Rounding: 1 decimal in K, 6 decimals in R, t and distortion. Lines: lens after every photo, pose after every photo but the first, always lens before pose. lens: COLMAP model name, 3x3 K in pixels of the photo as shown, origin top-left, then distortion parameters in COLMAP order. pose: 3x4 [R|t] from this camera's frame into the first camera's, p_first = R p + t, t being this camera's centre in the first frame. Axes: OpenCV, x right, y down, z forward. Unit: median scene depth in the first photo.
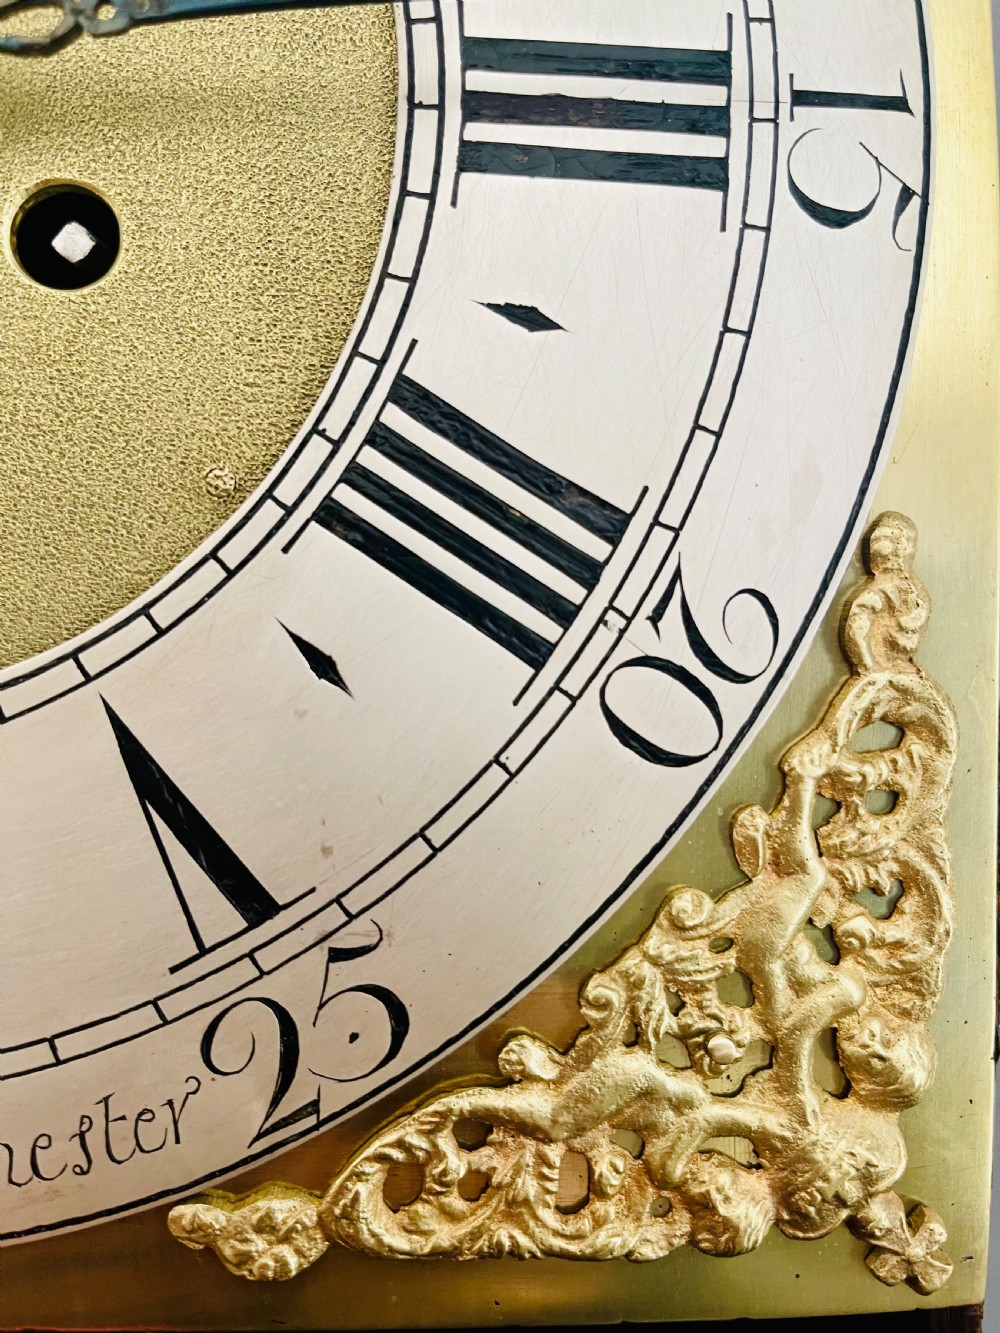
lens RADIAL K [[1067.3, 0, 540.9], [0, 1067.3, 636.5], [0, 0, 1]] dist [0.087996, -0.226931]
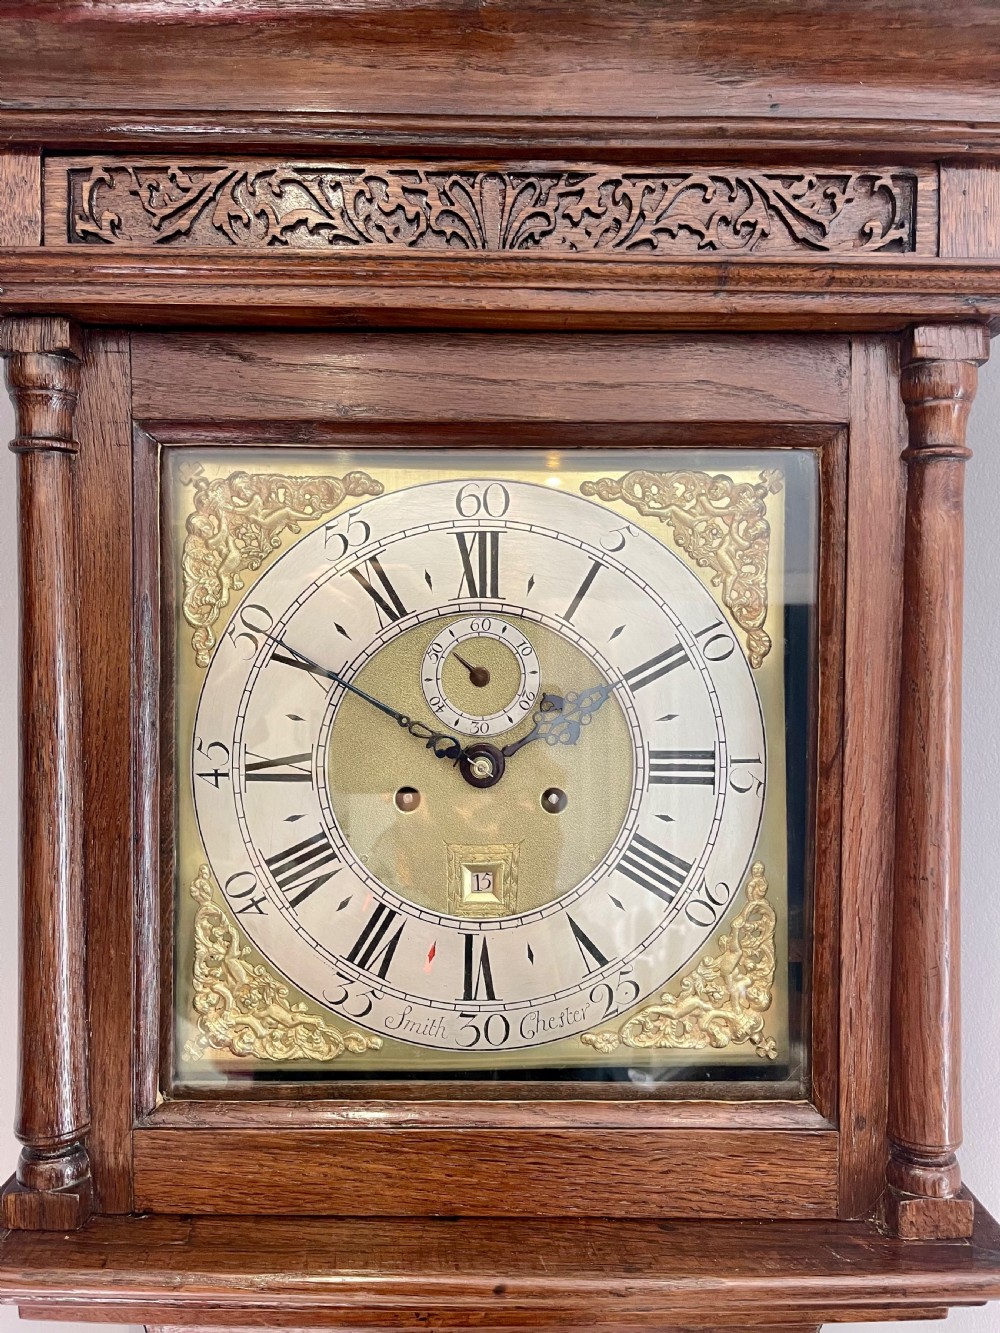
lens RADIAL K [[1037.2, 0, 505.9], [0, 1037.2, 678.4], [0, 0, 1]] dist [0.050447, -0.080524]
pose [[0.999171, -0.017042, -0.036968, -0.463542], [0.017867, 0.999596, 0.022092, -0.920123], [0.036577, -0.022734, 0.999072, -2.947568]]
